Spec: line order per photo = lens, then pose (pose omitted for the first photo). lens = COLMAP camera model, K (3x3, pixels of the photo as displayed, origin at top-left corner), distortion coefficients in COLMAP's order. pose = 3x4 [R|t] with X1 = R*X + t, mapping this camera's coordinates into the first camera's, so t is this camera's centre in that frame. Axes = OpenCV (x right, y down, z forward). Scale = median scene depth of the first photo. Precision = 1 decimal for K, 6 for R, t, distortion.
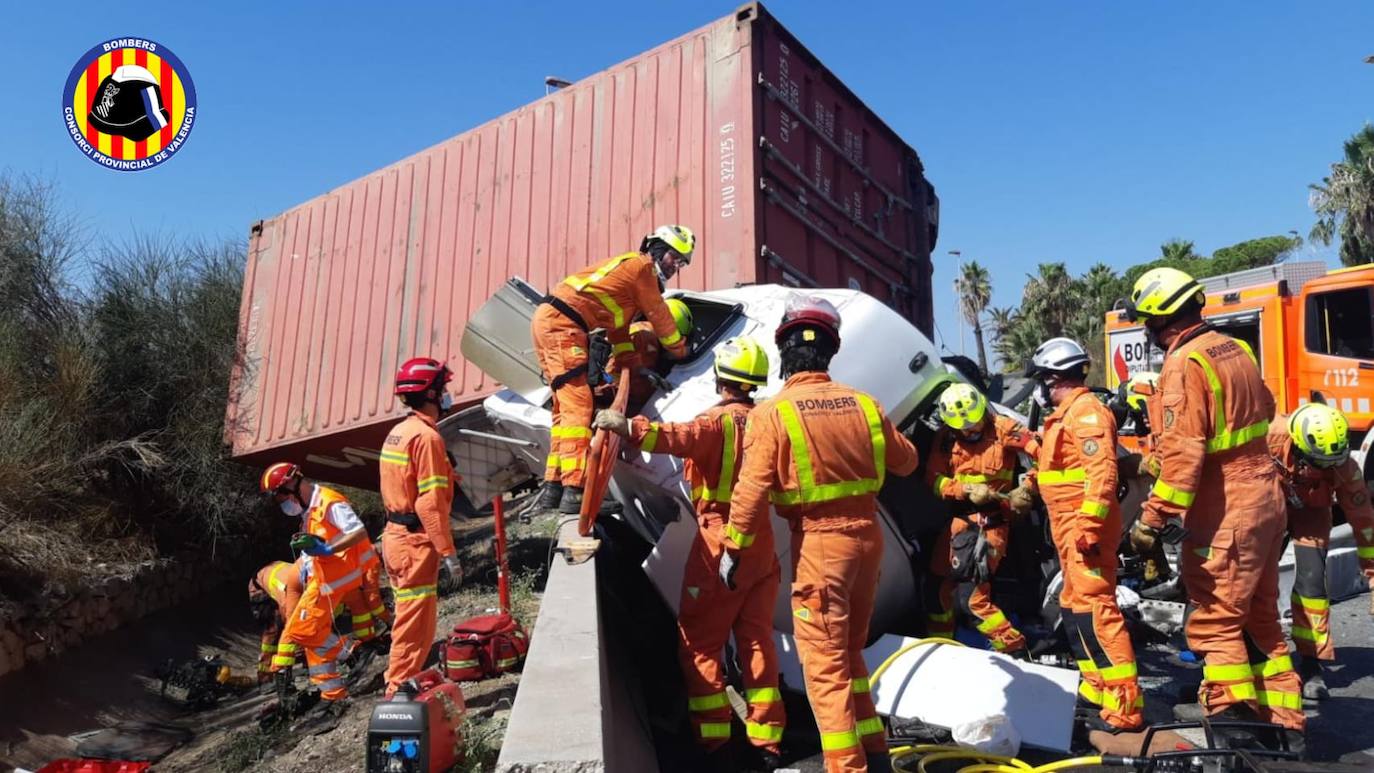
lens RADIAL K [[1138.7, 0, 687.0], [0, 1138.7, 386.5], [0, 0, 1]] dist [-0.003961, -0.010940]
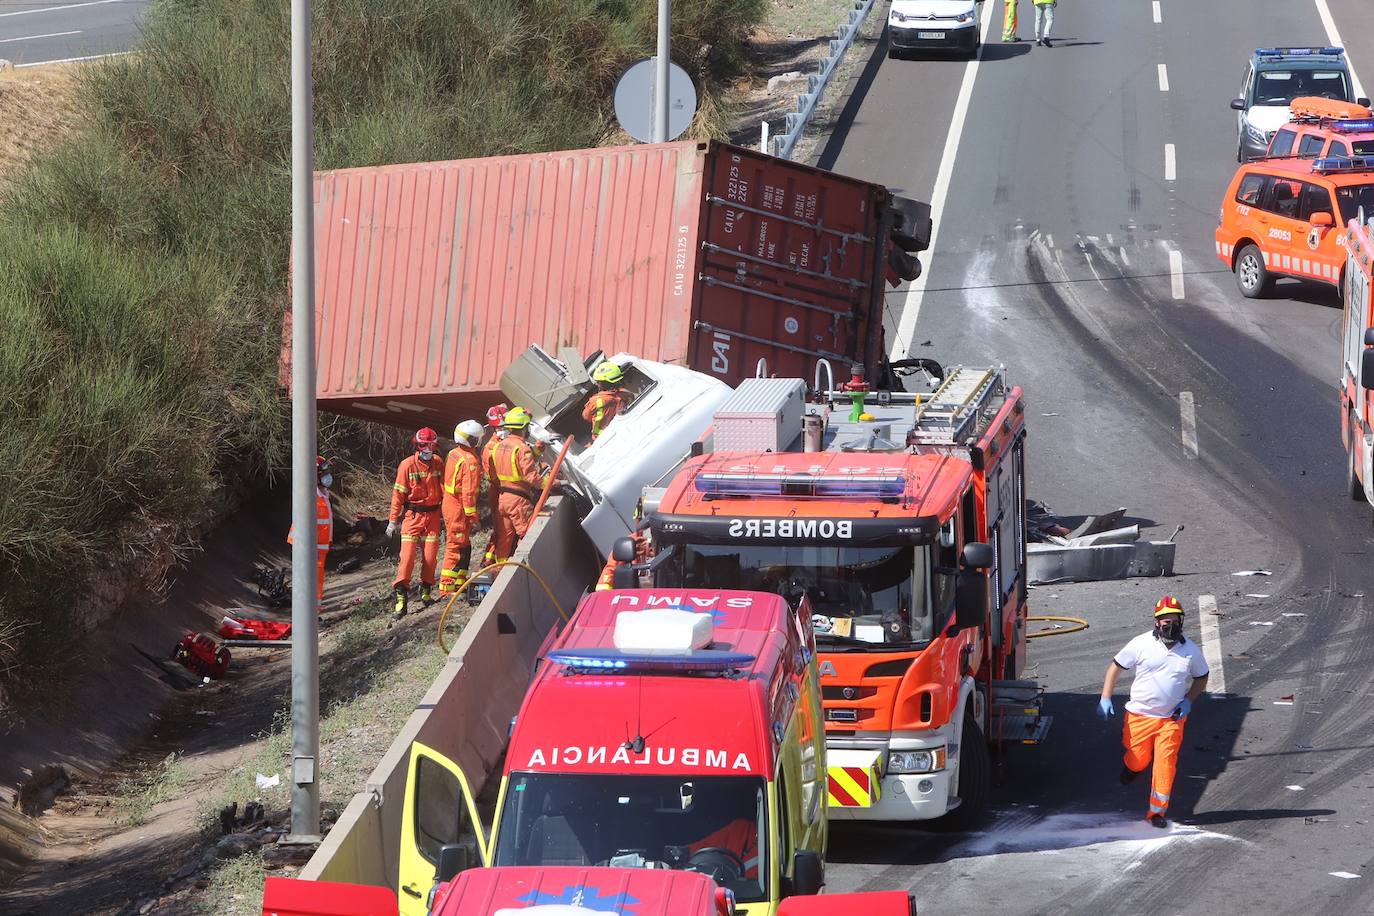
lens RADIAL K [[7383.3, 0, 691.5], [0, 7383.3, 532.7], [0, 0, 1]] dist [1.386993, 3.197054]
pose [[0.987023, 0.066972, -0.145943, 1.160411], [-0.039666, 0.982395, 0.182554, -1.259196], [0.155600, -0.174396, 0.972304, -6.593558]]
